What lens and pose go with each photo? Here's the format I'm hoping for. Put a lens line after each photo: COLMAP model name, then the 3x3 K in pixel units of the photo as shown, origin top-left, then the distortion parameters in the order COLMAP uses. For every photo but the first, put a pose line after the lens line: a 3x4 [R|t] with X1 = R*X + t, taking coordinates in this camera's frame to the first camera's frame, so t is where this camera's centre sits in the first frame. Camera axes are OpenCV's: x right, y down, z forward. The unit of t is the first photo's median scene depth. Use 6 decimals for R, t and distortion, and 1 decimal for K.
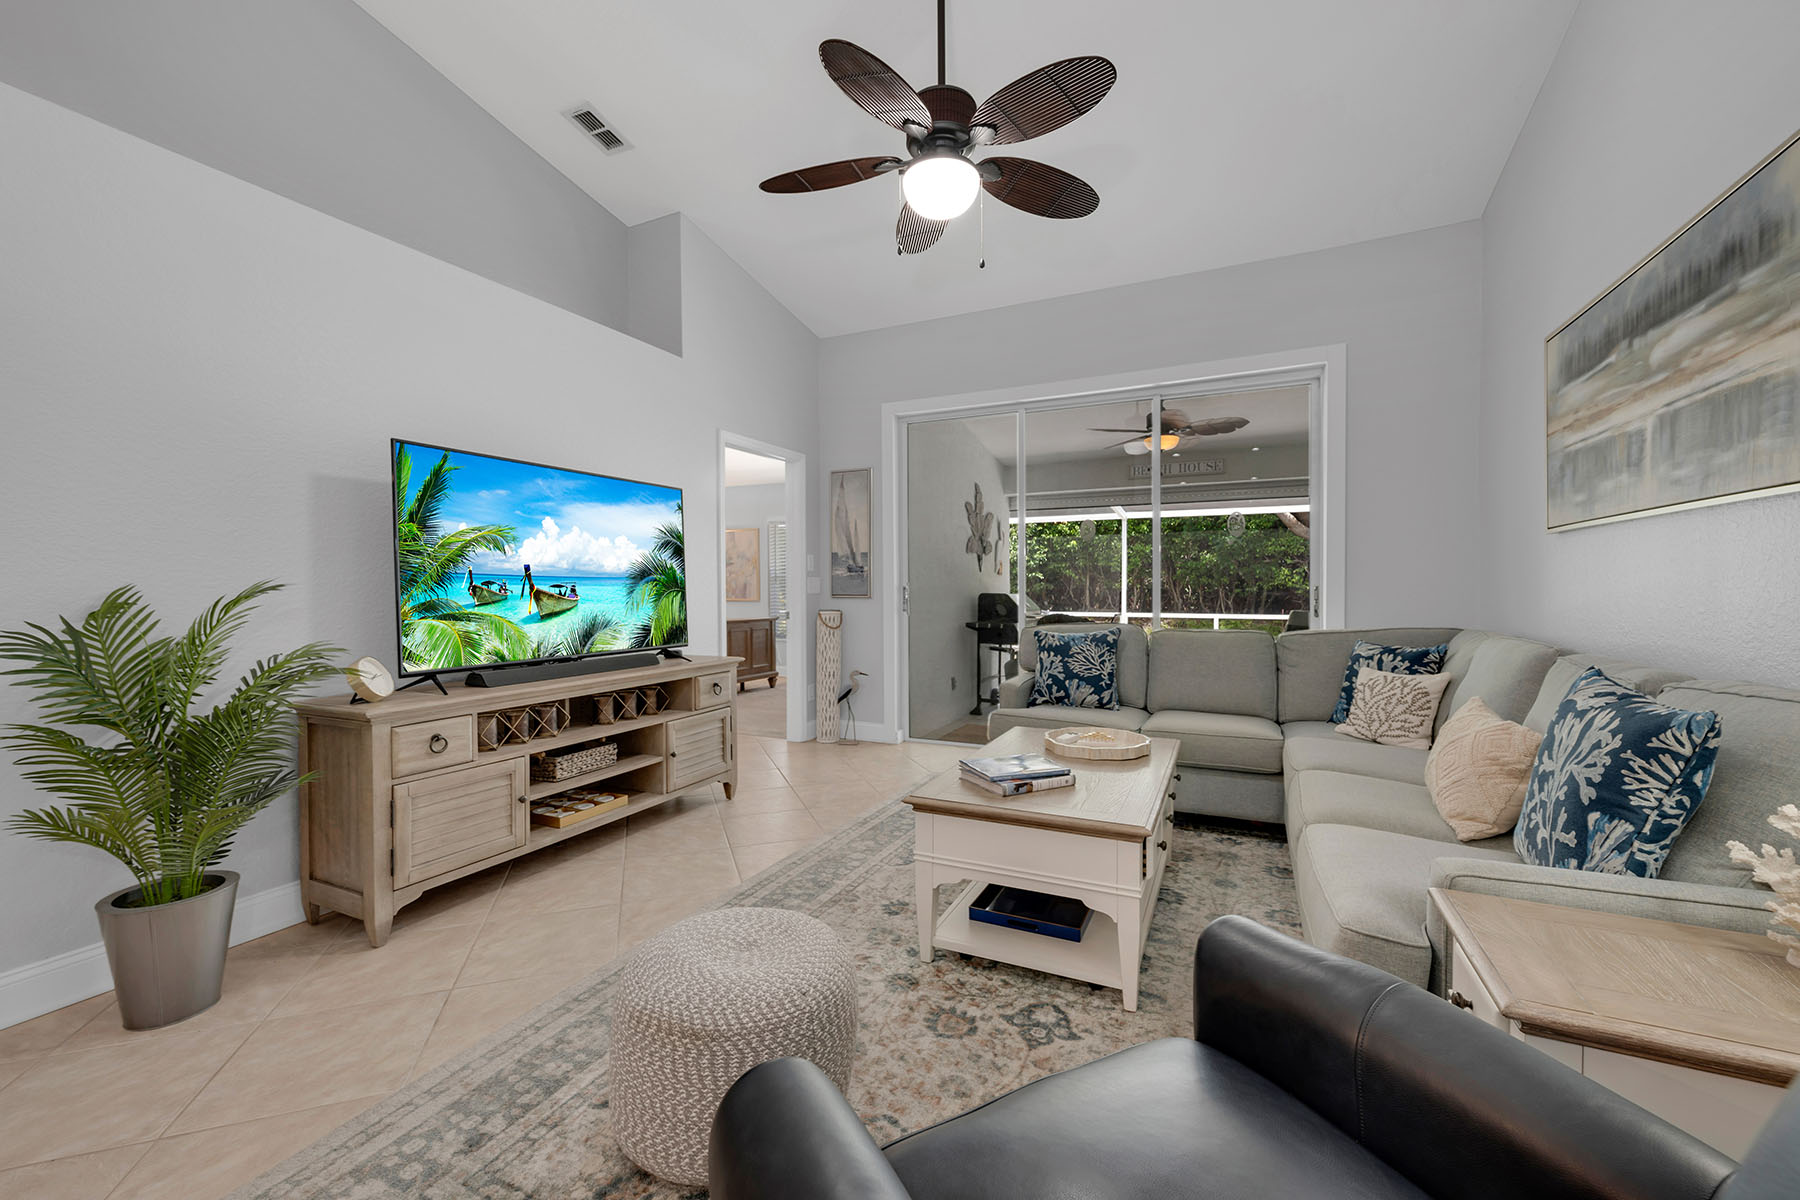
lens RADIAL K [[720.5, 0, 898.9], [0, 720.5, 590.0], [0, 0, 1]] dist [-0.002035, 0.001025]
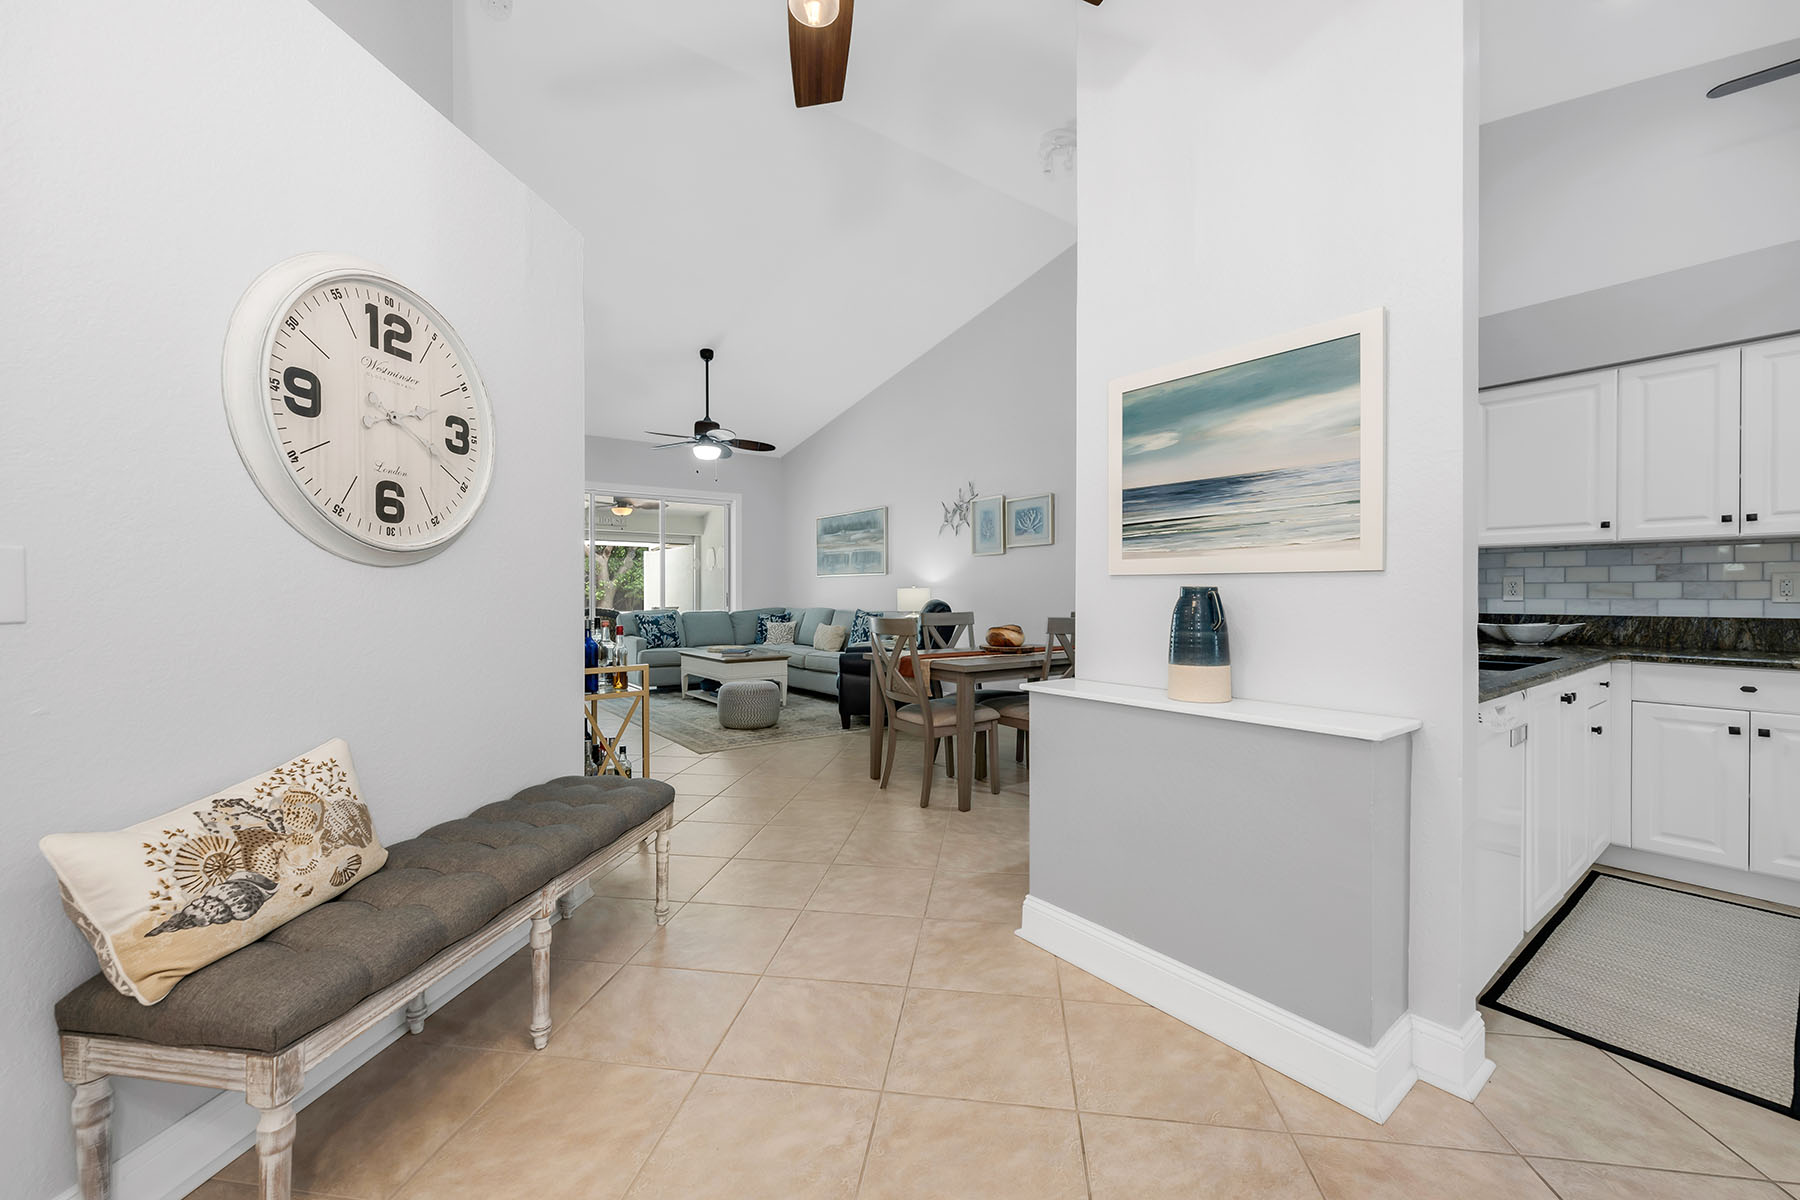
lens RADIAL K [[720.5, 0, 897.6], [0, 720.5, 597.5], [0, 0, 1]] dist [-0.002035, 0.001025]
pose [[0.466534, -0.002766, 0.884499, -1.530925], [0.002954, 0.999994, 0.001569, 0.010294], [-0.884499, 0.001881, 0.466539, -0.716516]]
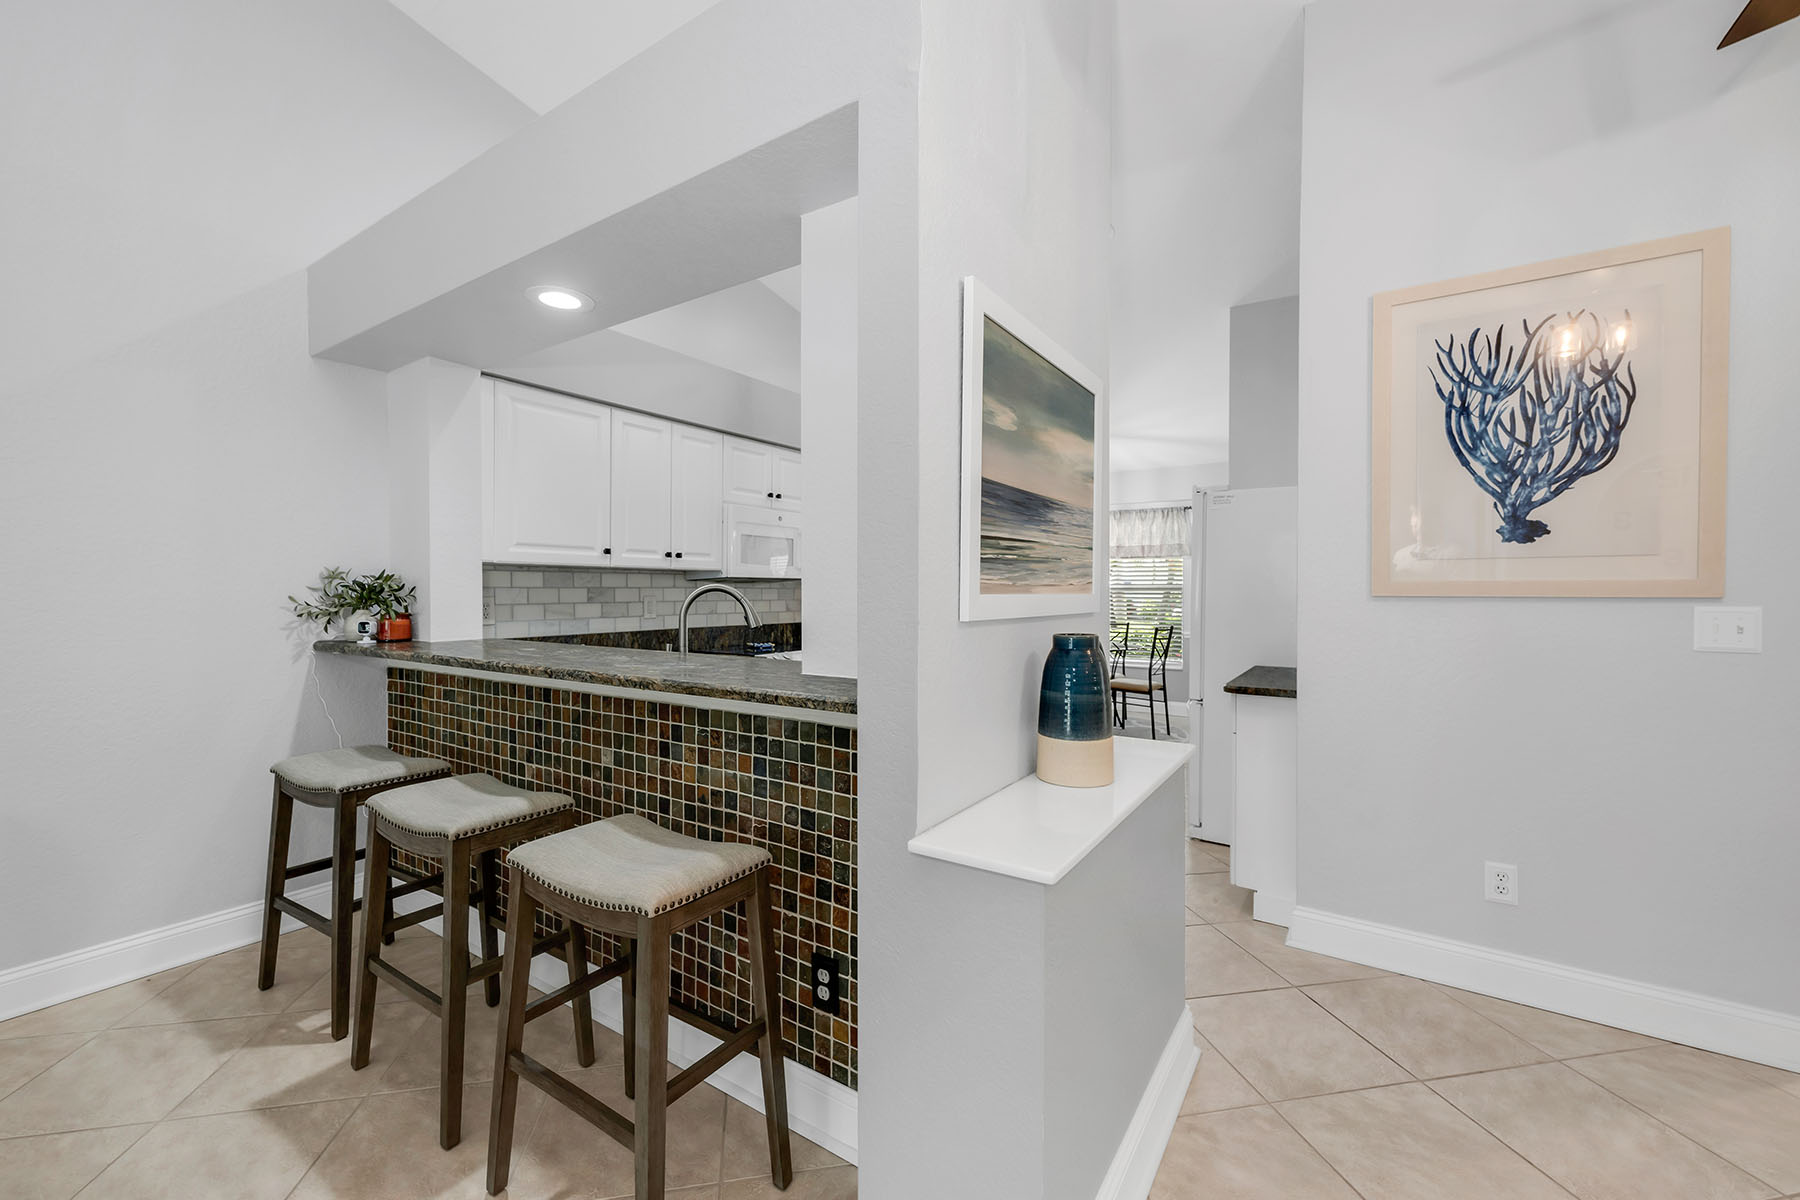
lens RADIAL K [[720.5, 0, 894.2], [0, 720.5, 596.2], [0, 0, 1]] dist [-0.002035, 0.001025]
pose [[-0.988961, 0.001551, 0.148170, -0.822650], [0.003687, 0.999893, 0.014145, -0.029662], [-0.148132, 0.014535, -0.988861, -0.166801]]
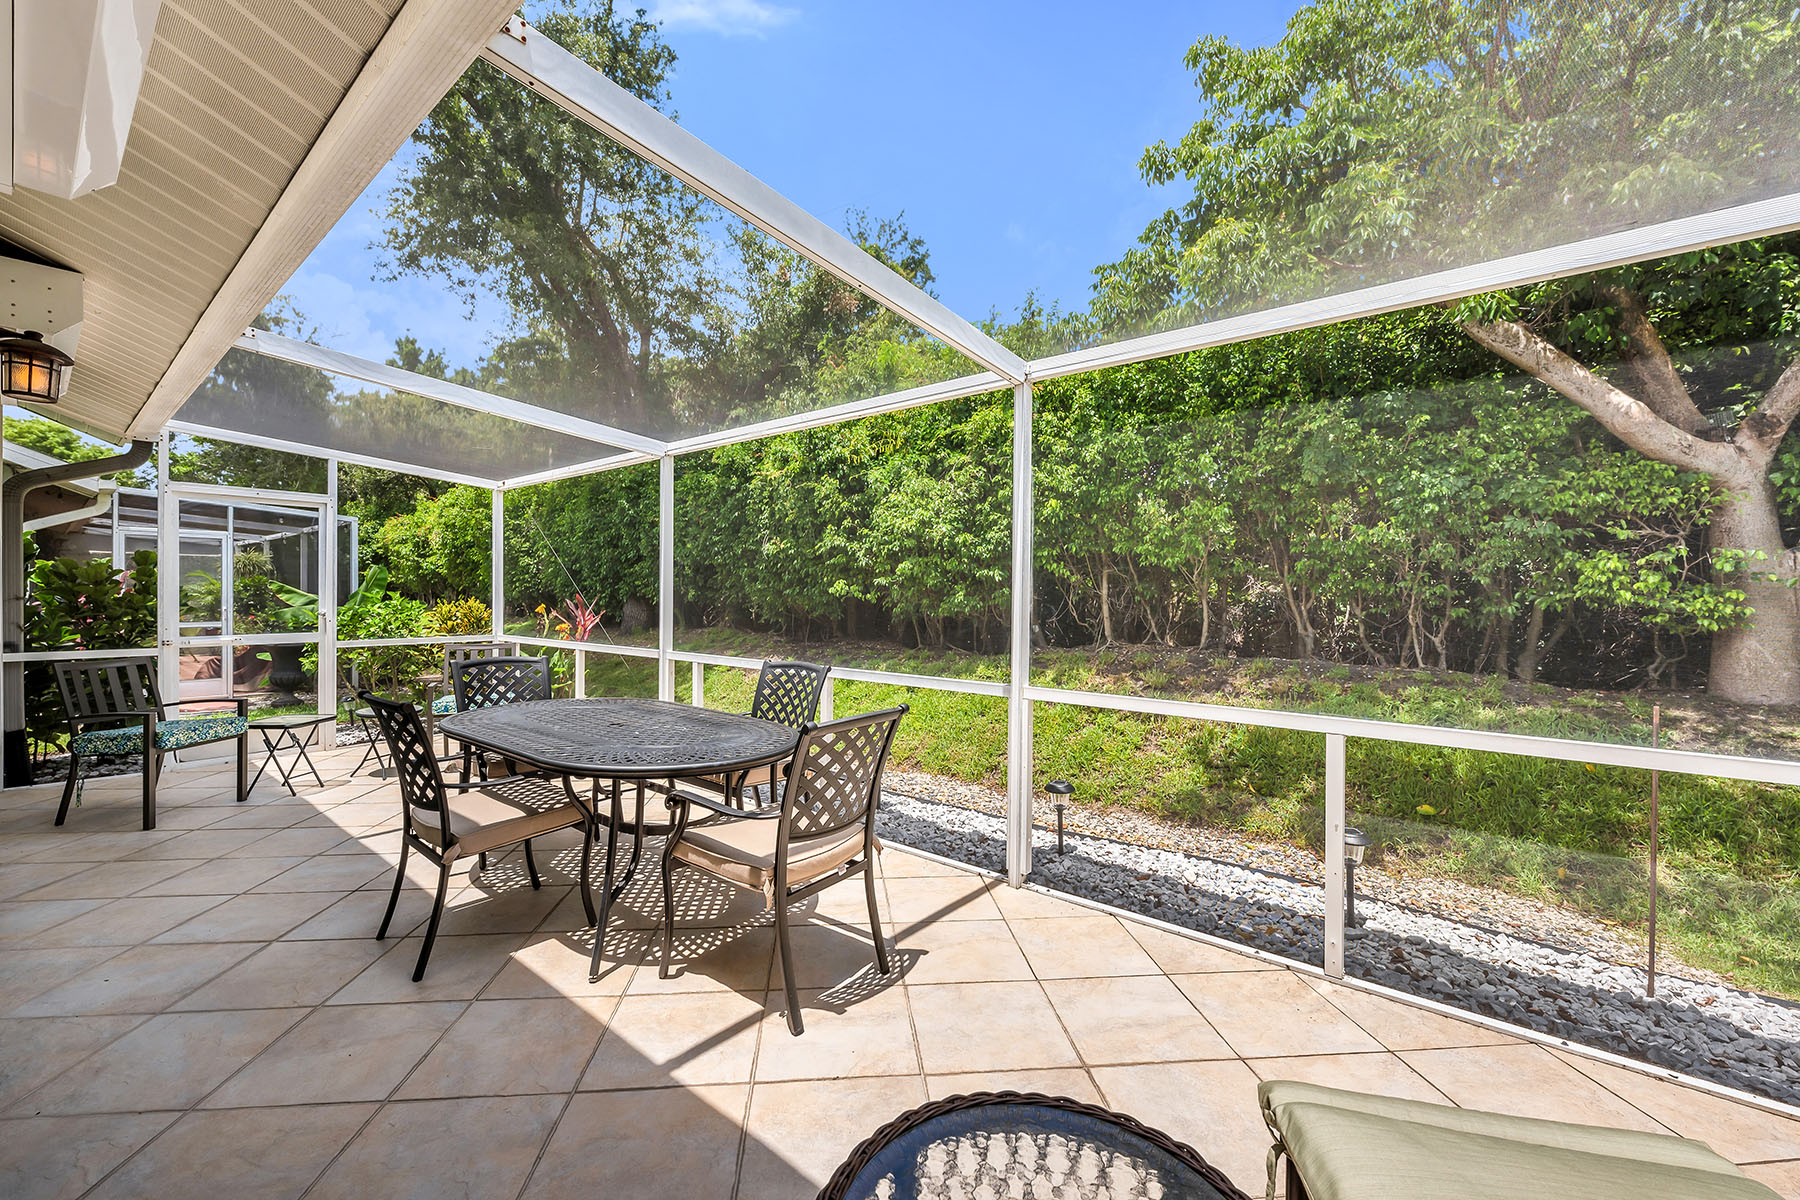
lens RADIAL K [[713.9, 0, 897.6], [0, 713.9, 593.5], [0, 0, 1]] dist [0.000105, -0.000110]
pose [[0.970298, 0.006156, -0.241833, 1.043659], [-0.007878, 0.999950, -0.006154, -0.014915], [0.241783, 0.007877, 0.970298, 2.137657]]
